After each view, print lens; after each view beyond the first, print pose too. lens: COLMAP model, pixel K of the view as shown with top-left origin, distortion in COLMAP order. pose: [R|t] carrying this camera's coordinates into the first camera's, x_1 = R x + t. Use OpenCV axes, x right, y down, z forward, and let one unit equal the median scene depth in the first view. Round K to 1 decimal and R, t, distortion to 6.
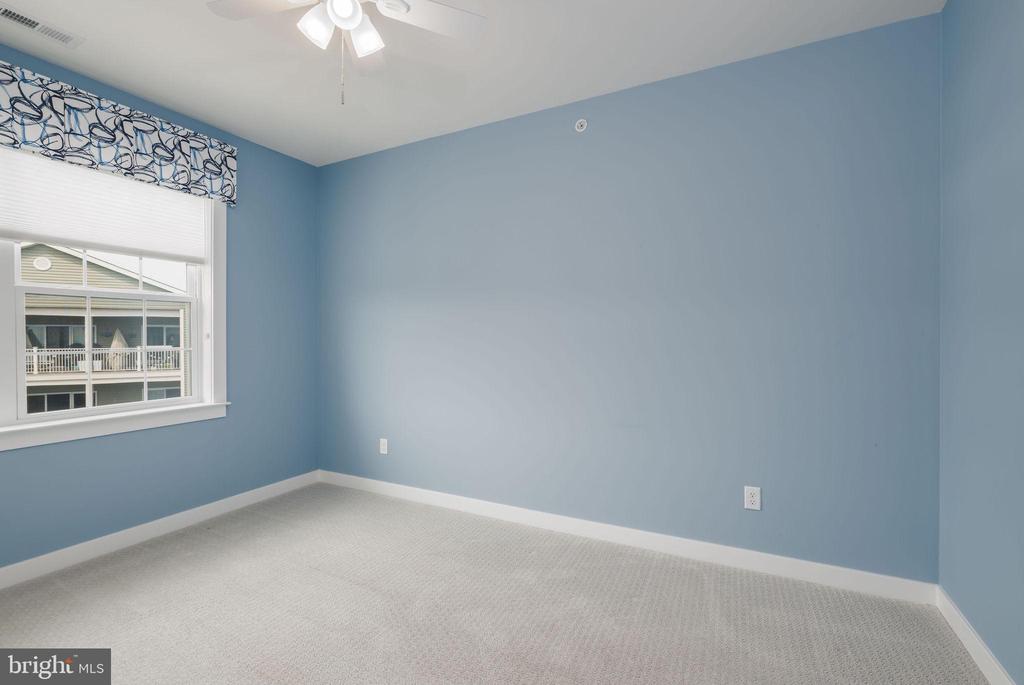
lens RADIAL K [[464.0, 0, 518.8], [0, 464.0, 345.3], [0, 0, 1]] dist [-0.004547, 0.000639]
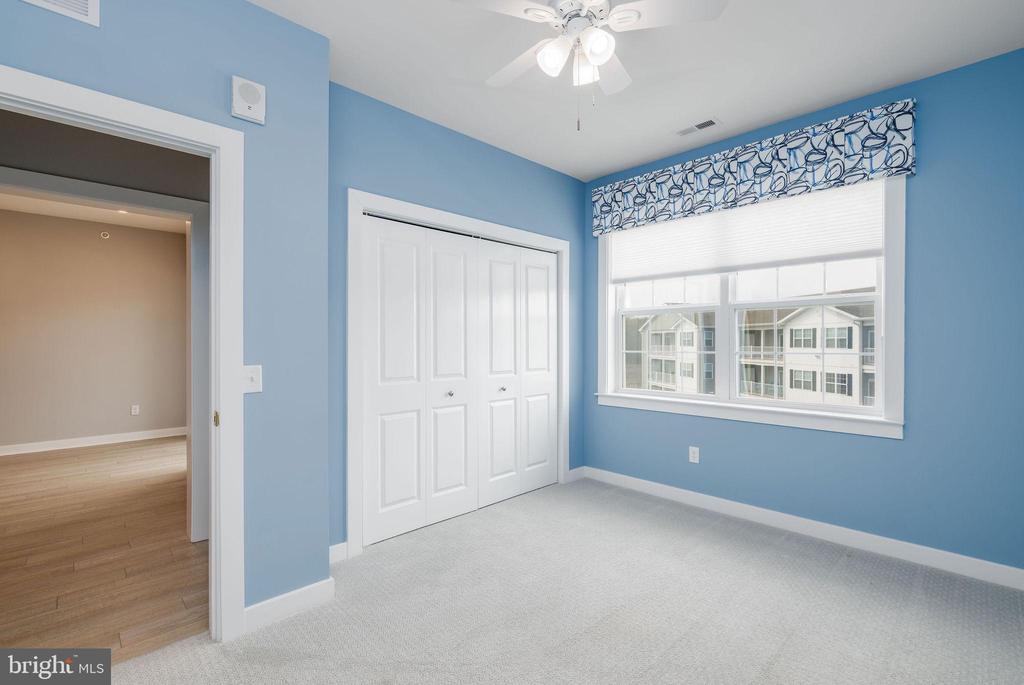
lens RADIAL K [[464.0, 0, 520.9], [0, 464.0, 342.3], [0, 0, 1]] dist [-0.004547, 0.000639]
pose [[-0.312044, -0.003569, -0.950061, 0.385649], [-0.014252, 0.999898, 0.000925, -0.005621], [0.949961, 0.013829, -0.312063, 0.709762]]
